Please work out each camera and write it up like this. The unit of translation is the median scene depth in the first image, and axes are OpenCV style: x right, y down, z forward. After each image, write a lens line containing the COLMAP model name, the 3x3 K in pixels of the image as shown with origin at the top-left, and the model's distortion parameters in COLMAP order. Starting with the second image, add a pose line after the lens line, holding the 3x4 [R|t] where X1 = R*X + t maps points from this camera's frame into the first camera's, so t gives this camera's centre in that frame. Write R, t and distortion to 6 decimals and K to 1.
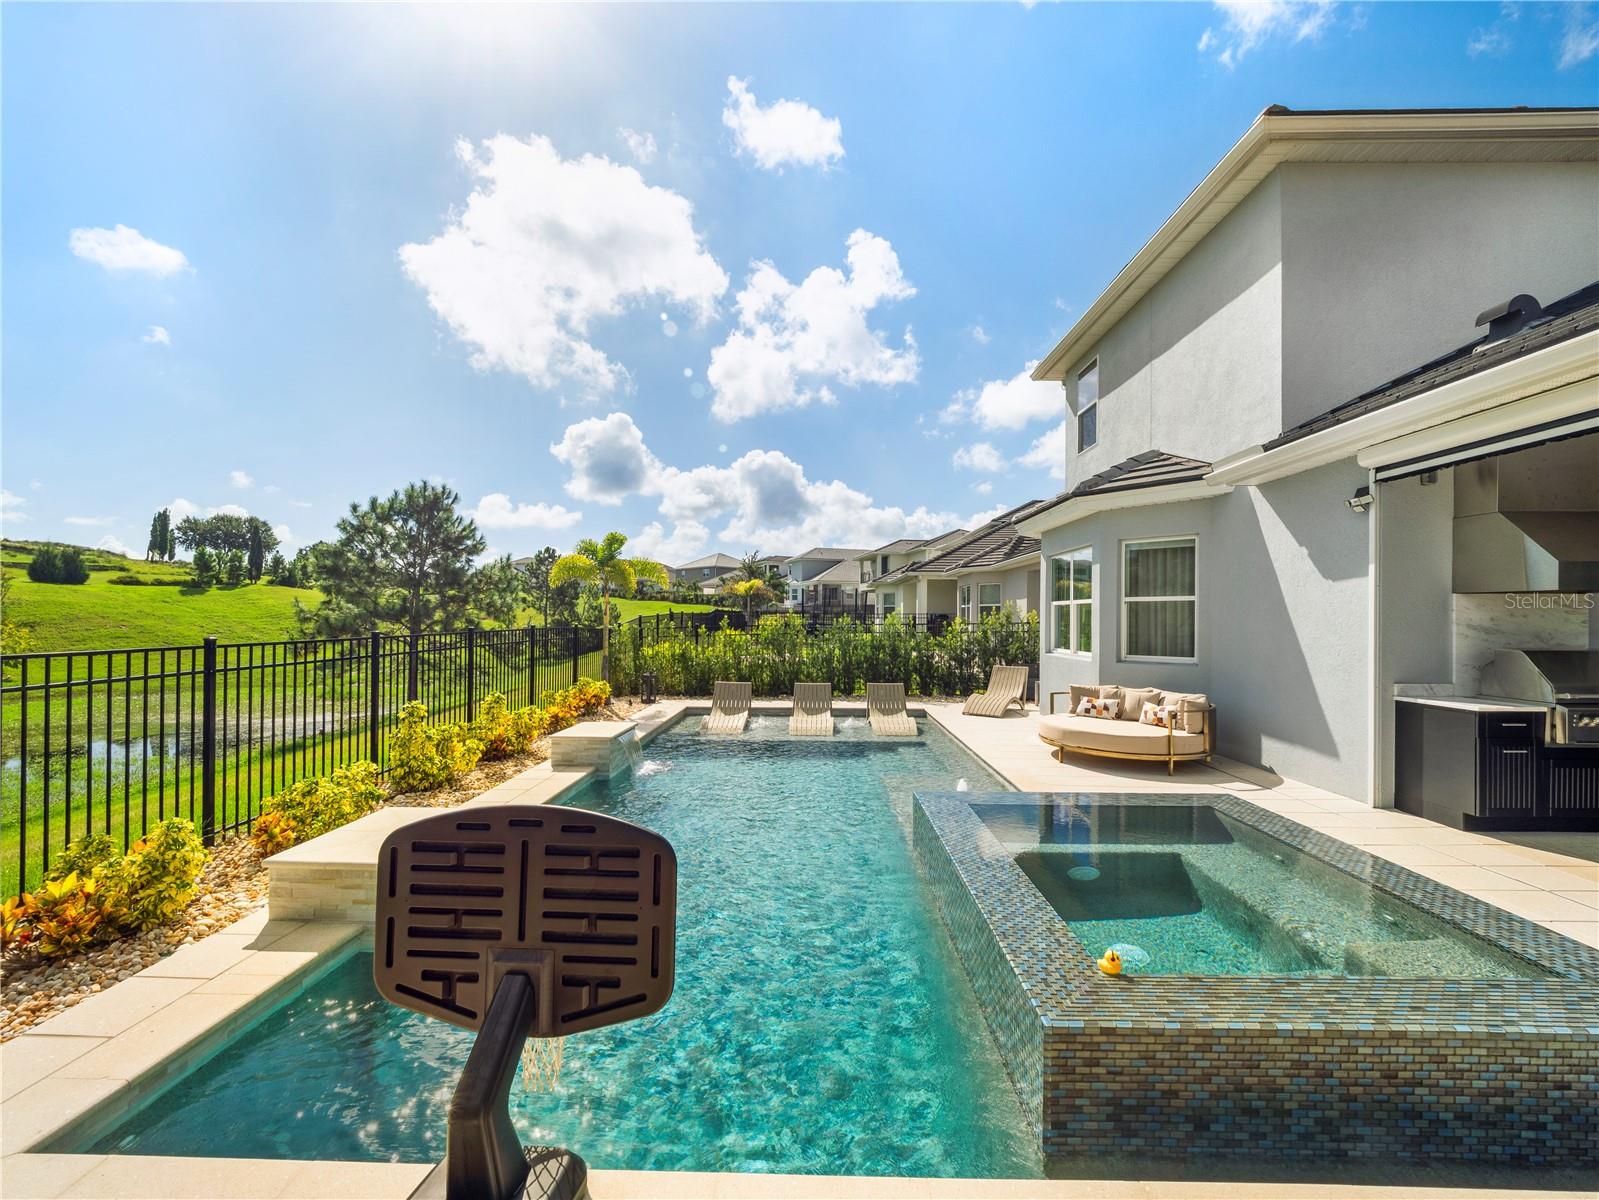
lens RADIAL K [[681.6, 0, 798.3], [0, 681.6, 616.3], [0, 0, 1]] dist [-0.001329, 0.000037]
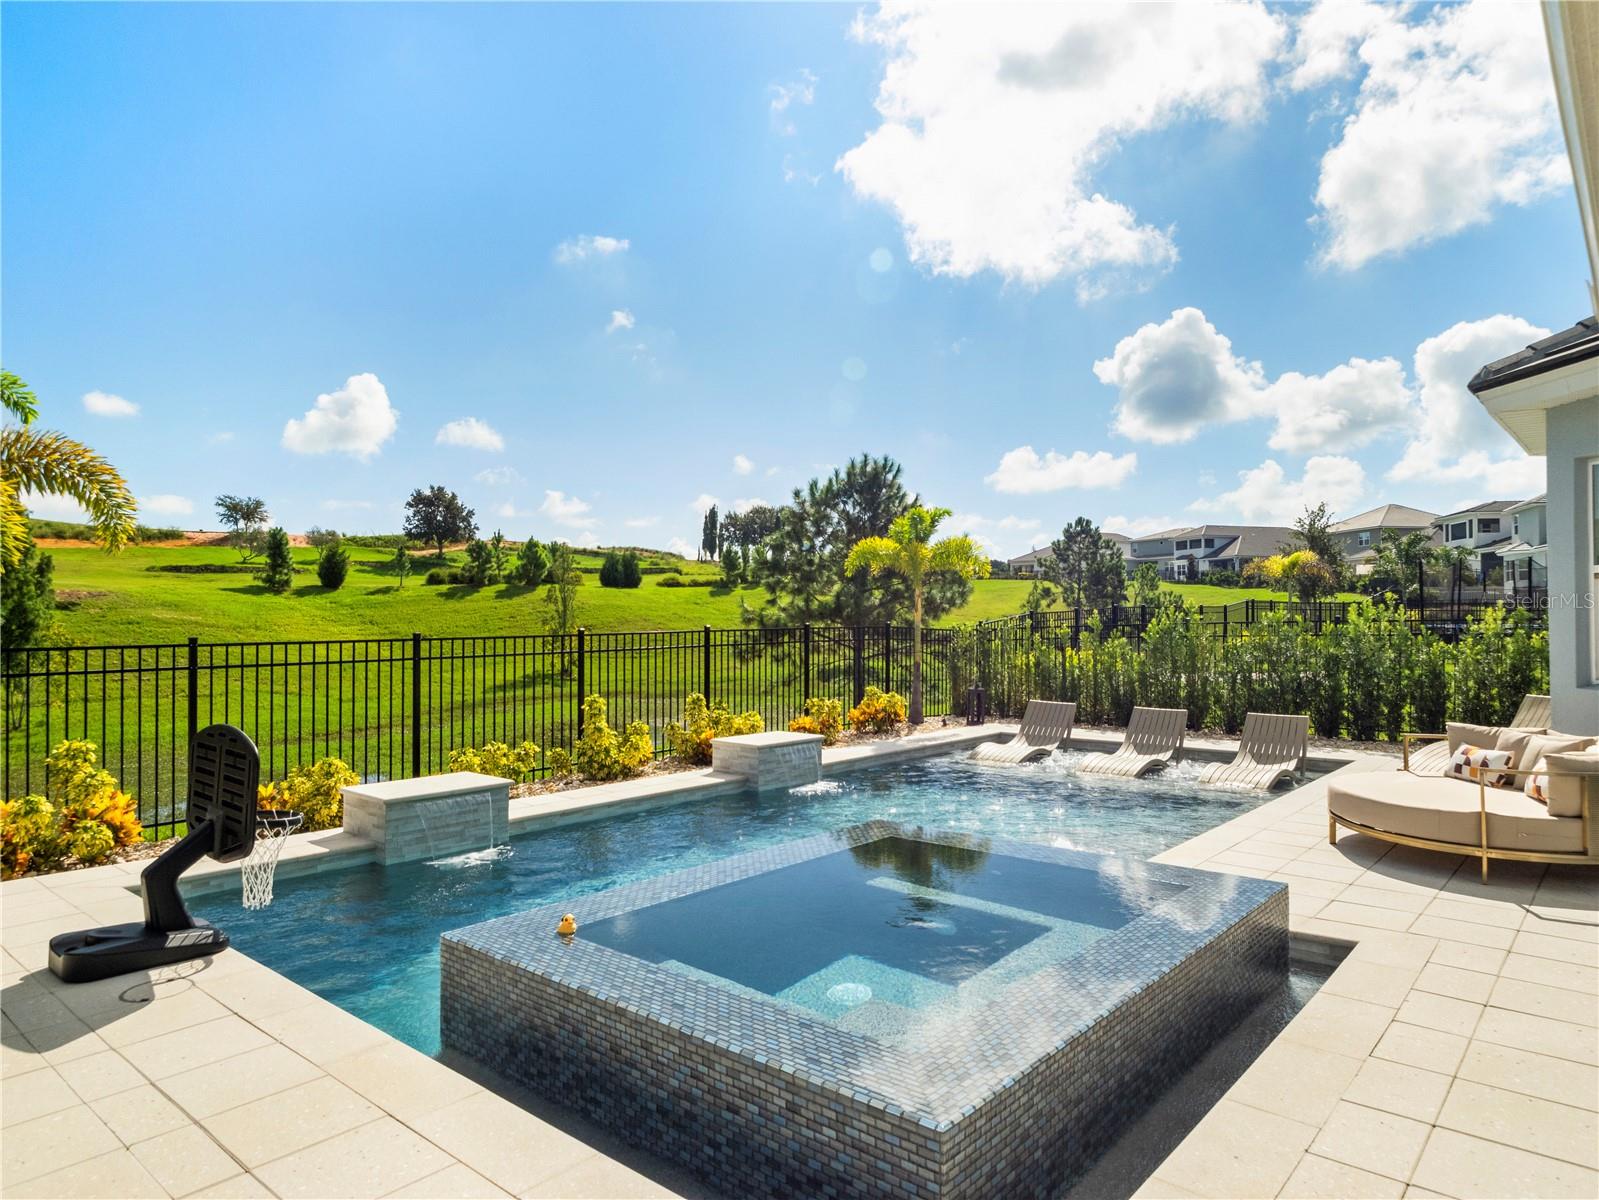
lens RADIAL K [[1006.5, 0, 798.0], [0, 1006.5, 601.3], [0, 0, 1]] dist [0.014387, -0.004417]
pose [[0.766575, -0.019503, -0.641859, 0.171199], [0.011370, 0.999794, -0.016800, 0.002166], [0.642054, 0.005580, 0.766639, 0.000267]]
